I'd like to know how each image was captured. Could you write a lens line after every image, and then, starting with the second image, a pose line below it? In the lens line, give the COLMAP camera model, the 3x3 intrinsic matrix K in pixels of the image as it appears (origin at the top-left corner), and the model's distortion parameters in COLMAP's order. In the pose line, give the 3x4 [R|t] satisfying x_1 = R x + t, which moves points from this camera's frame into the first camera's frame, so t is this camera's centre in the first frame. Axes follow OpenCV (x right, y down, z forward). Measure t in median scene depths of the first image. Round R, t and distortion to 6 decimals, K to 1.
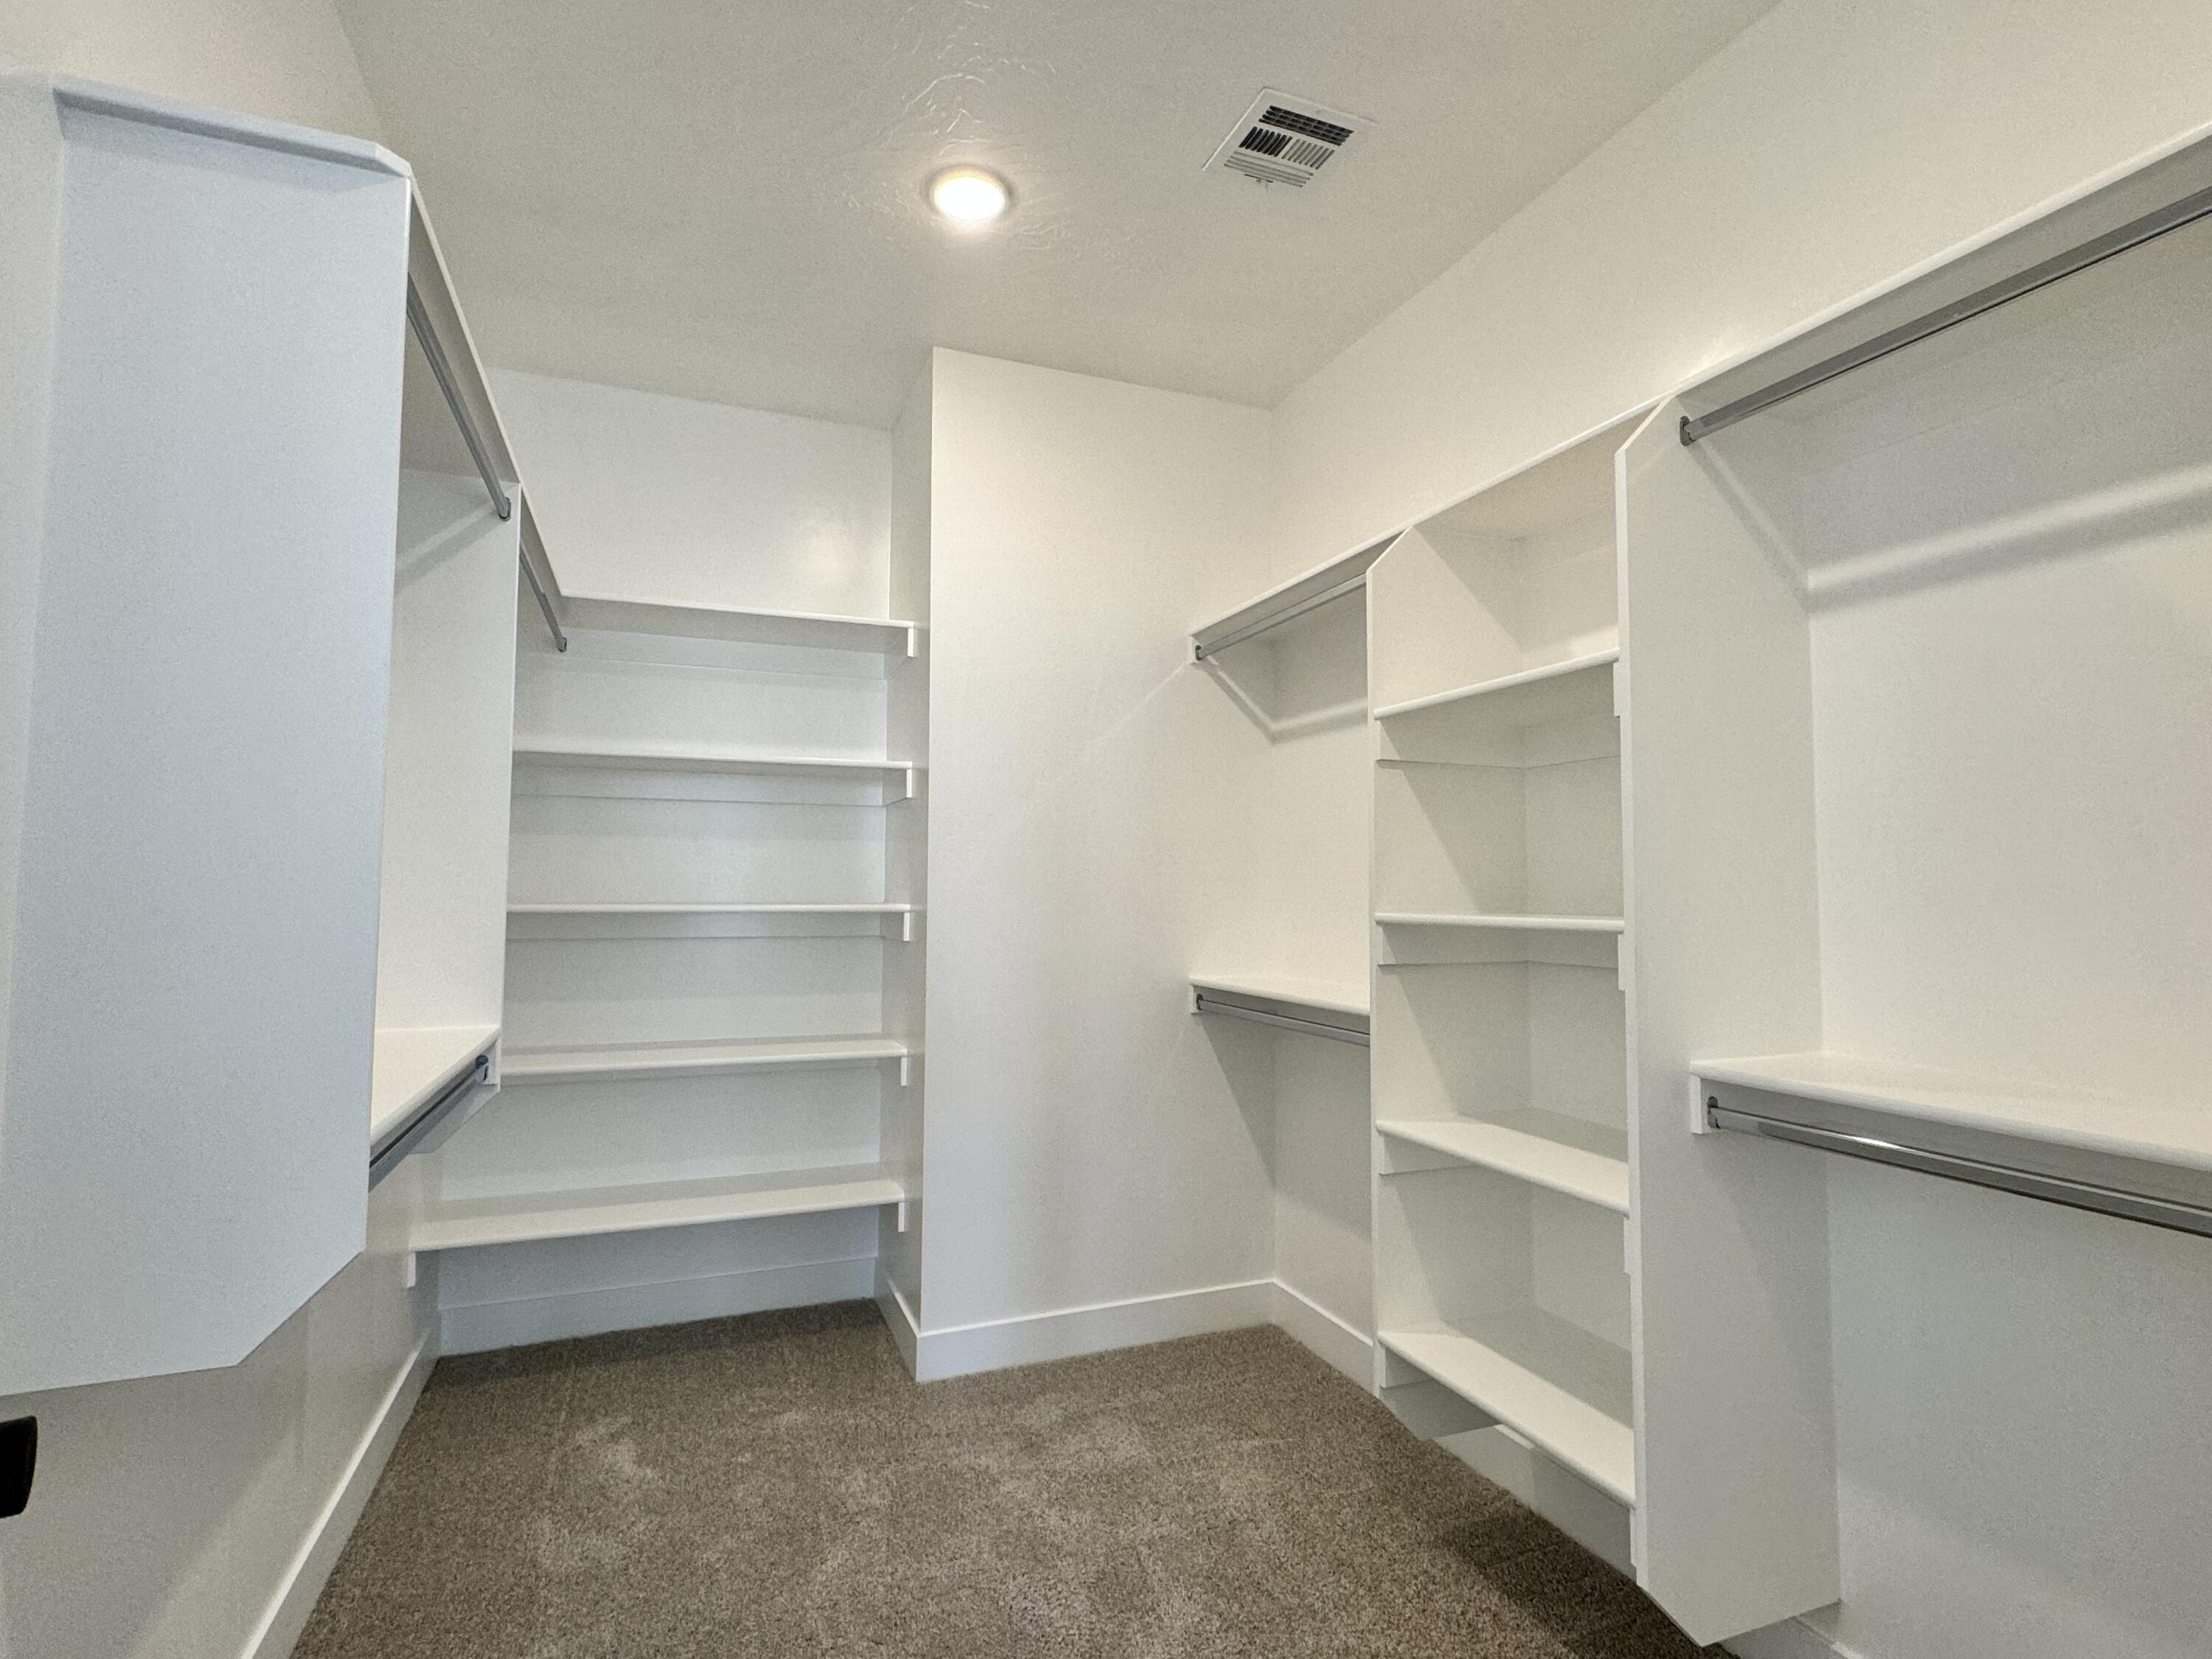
lens RADIAL K [[1083.6, 0, 1106.0], [0, 1083.6, 829.5], [0, 0, 1]] dist [0.002030, -0.000523]
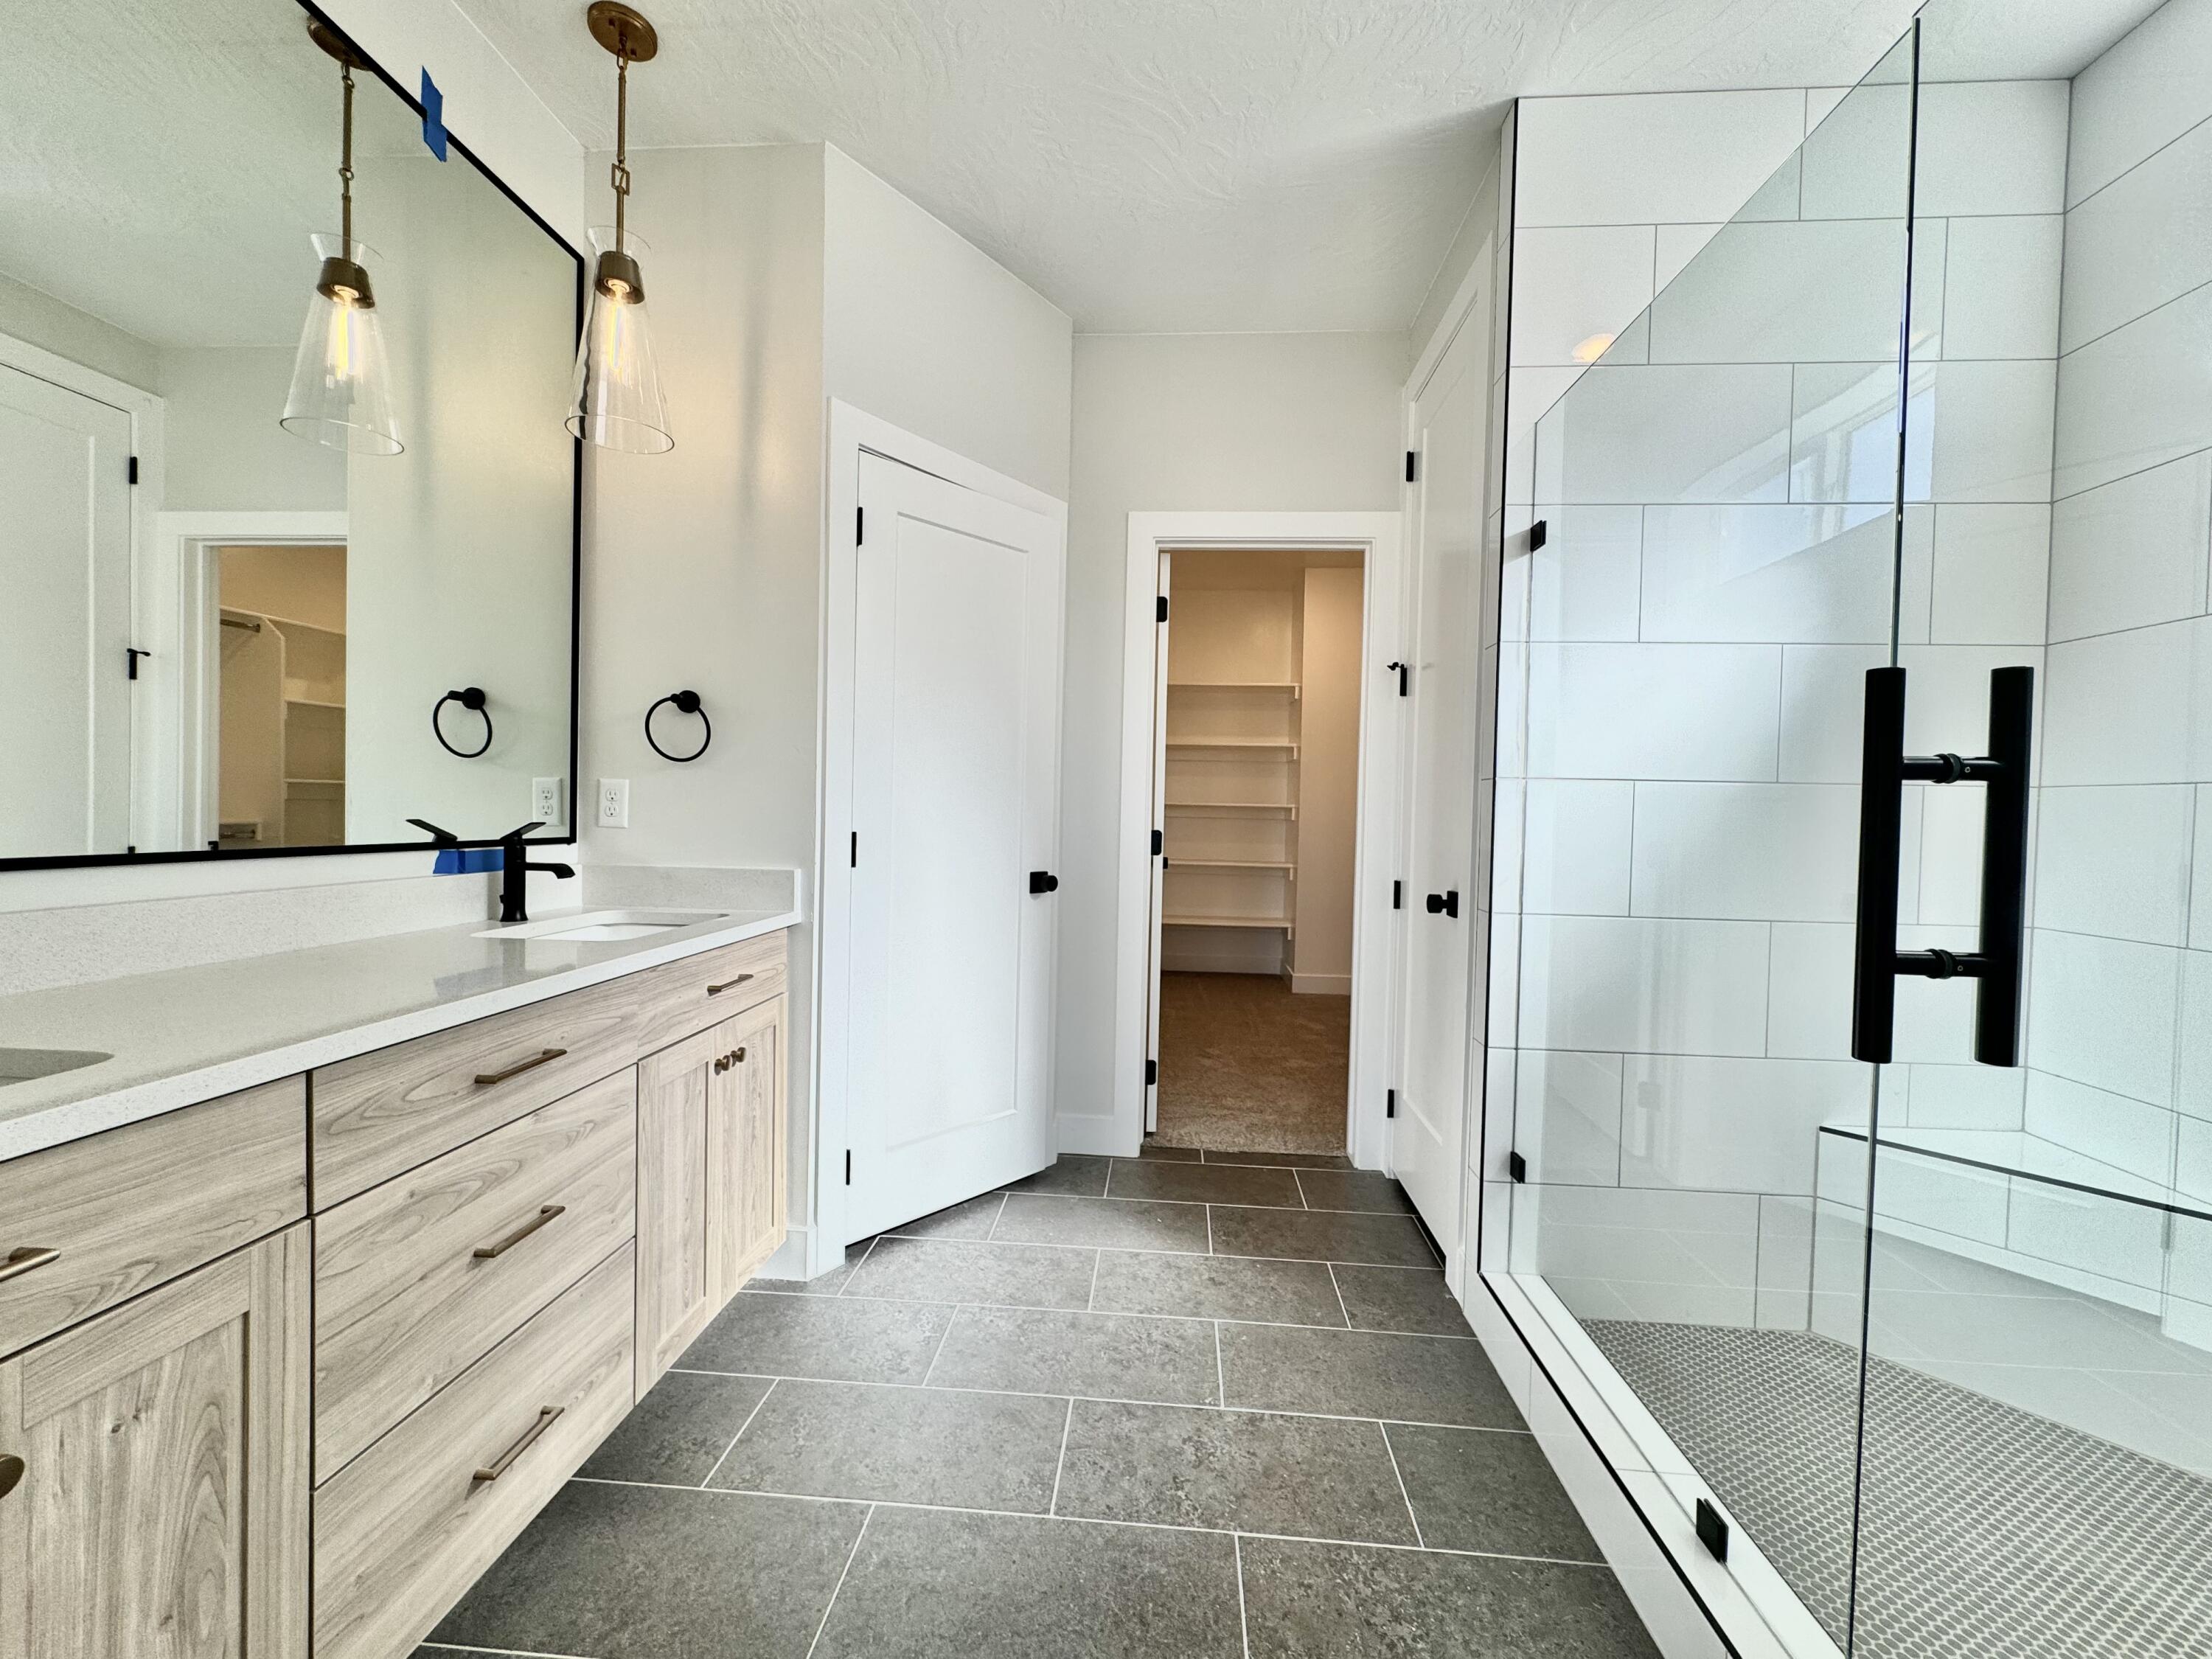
lens RADIAL K [[880.3, 0, 1106.0], [0, 880.3, 829.5], [0, 0, 1]] dist [-0.001704, 0.000762]
pose [[0.897288, 0.025427, -0.440713, 0.294586], [0.005704, 0.997589, 0.069170, -0.010438], [0.441409, -0.064579, 0.894979, -0.896861]]
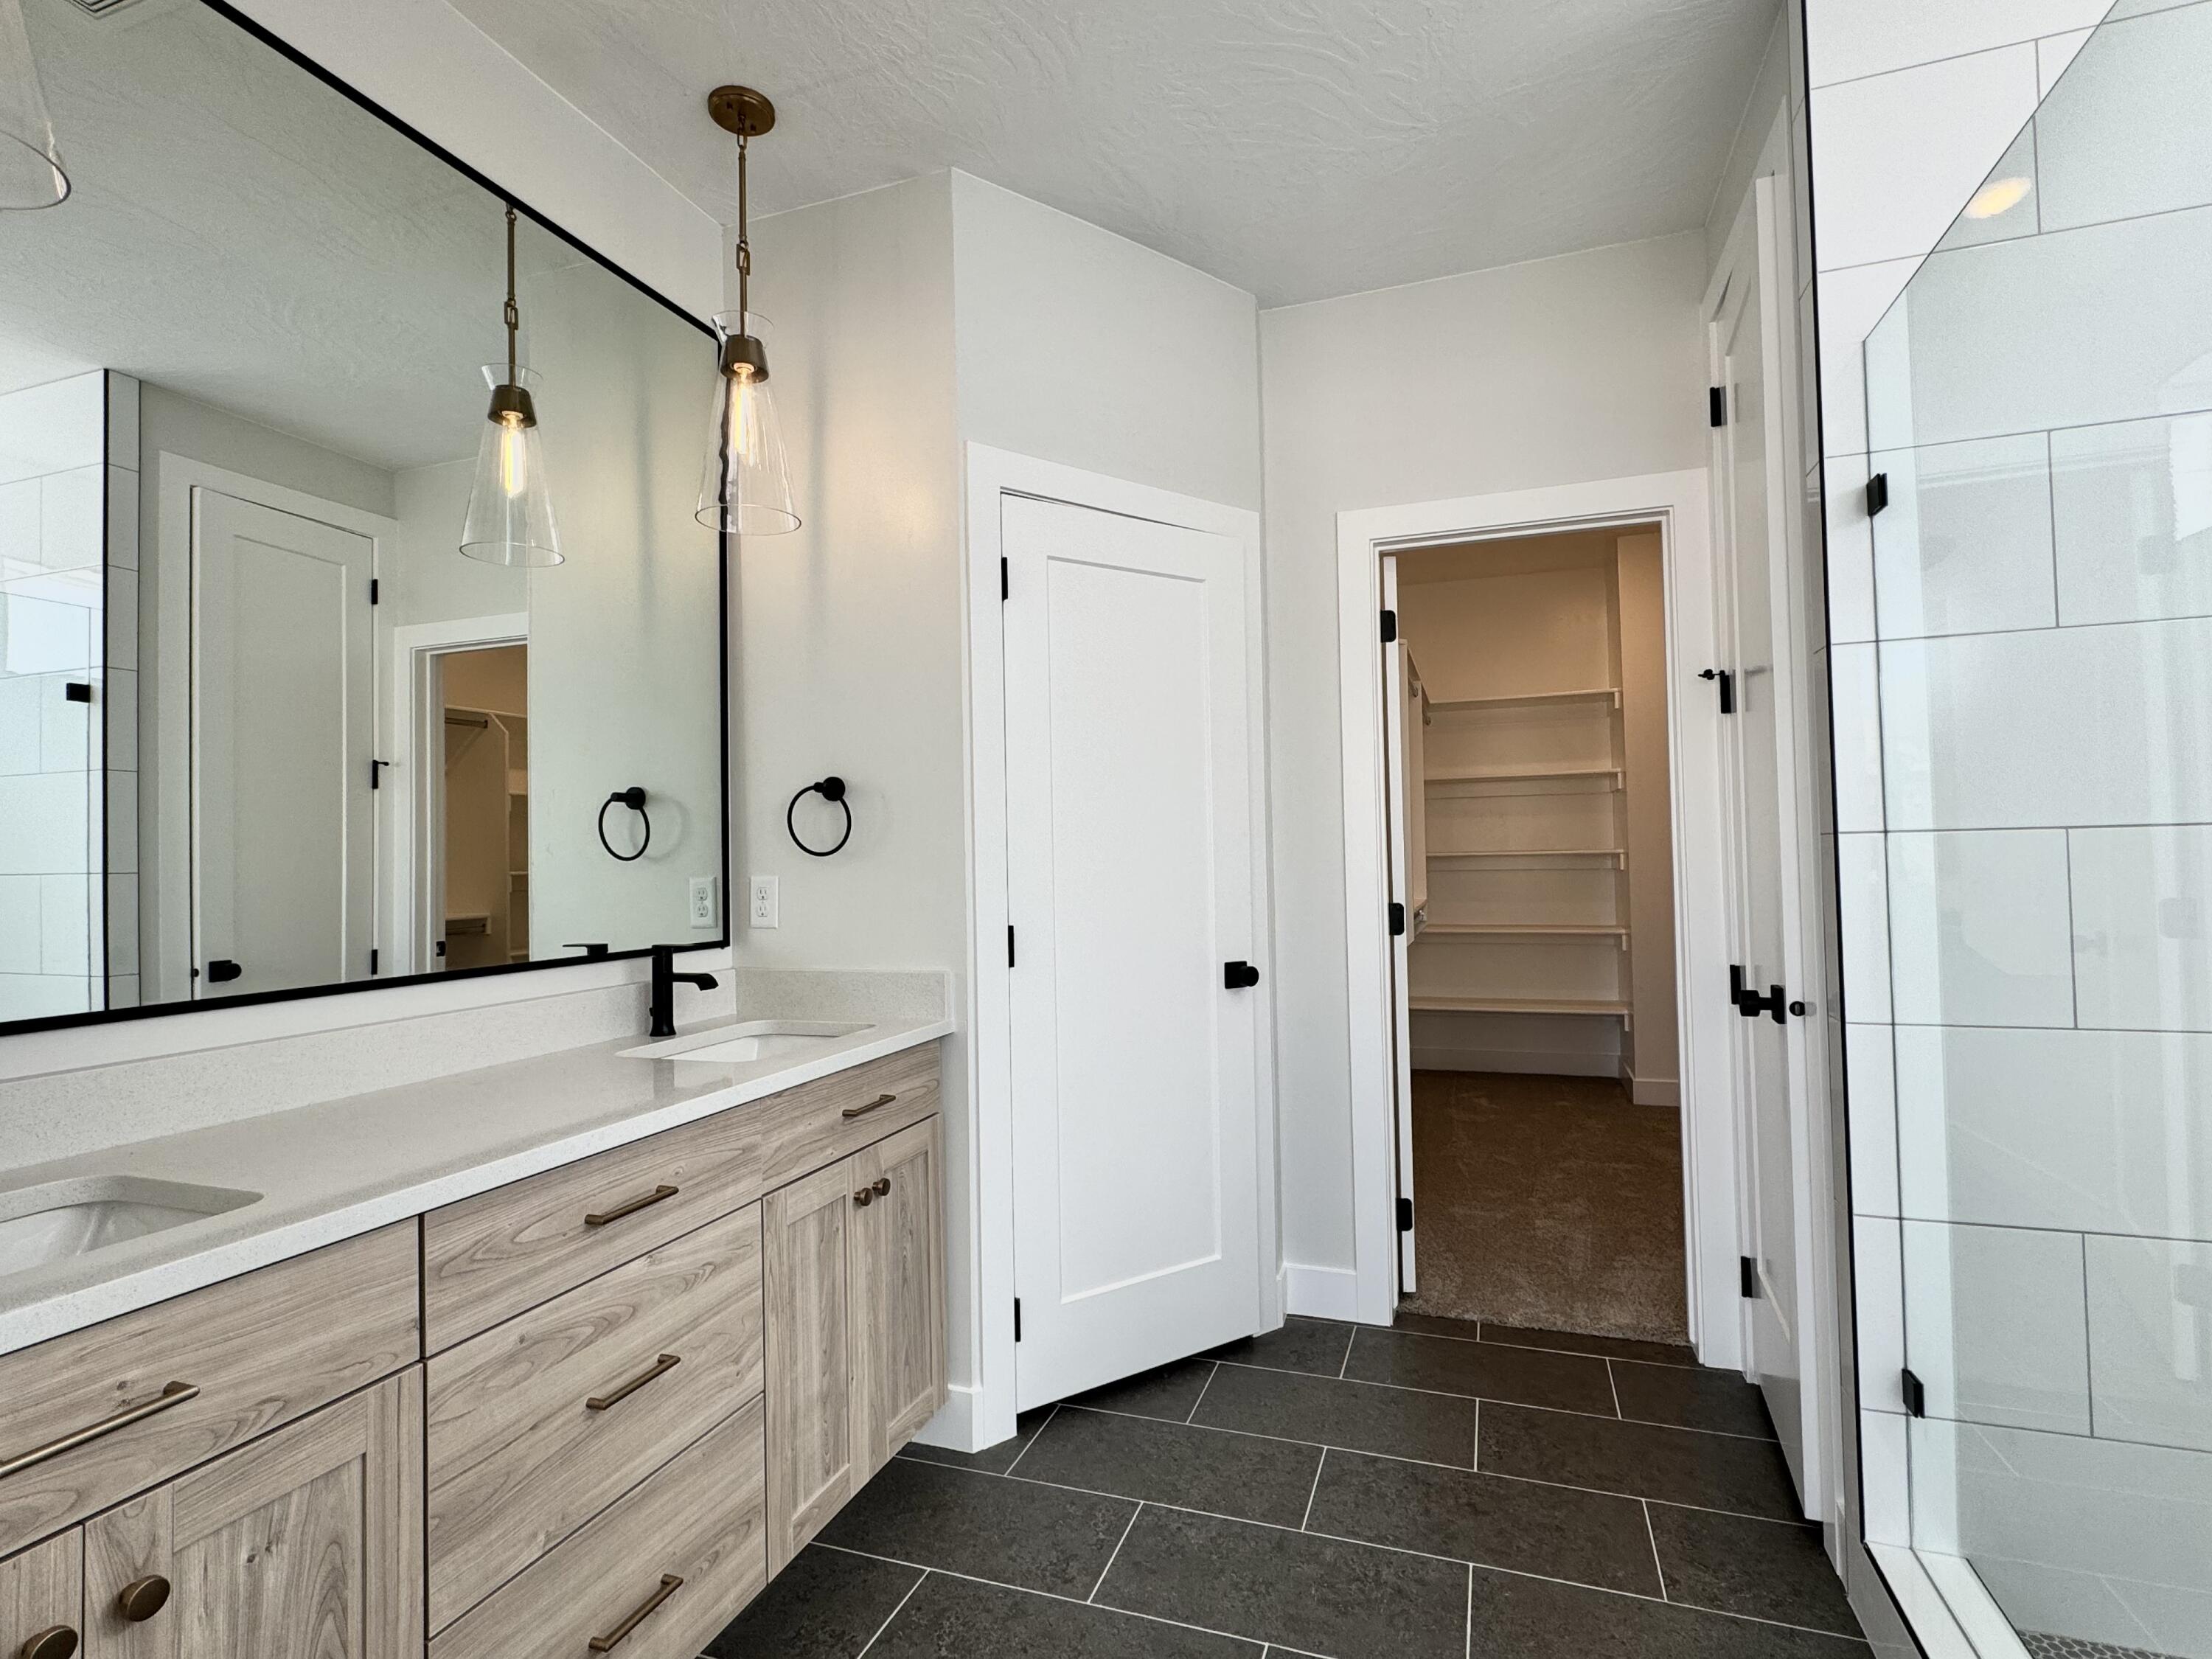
lens RADIAL K [[1083.6, 0, 1106.0], [0, 1083.6, 829.5], [0, 0, 1]] dist [0.002030, -0.000523]
pose [[0.747415, -0.036680, -0.663344, 0.357818], [0.060328, 0.998097, 0.012783, -0.034552], [0.661612, -0.049572, 0.748206, -0.870733]]
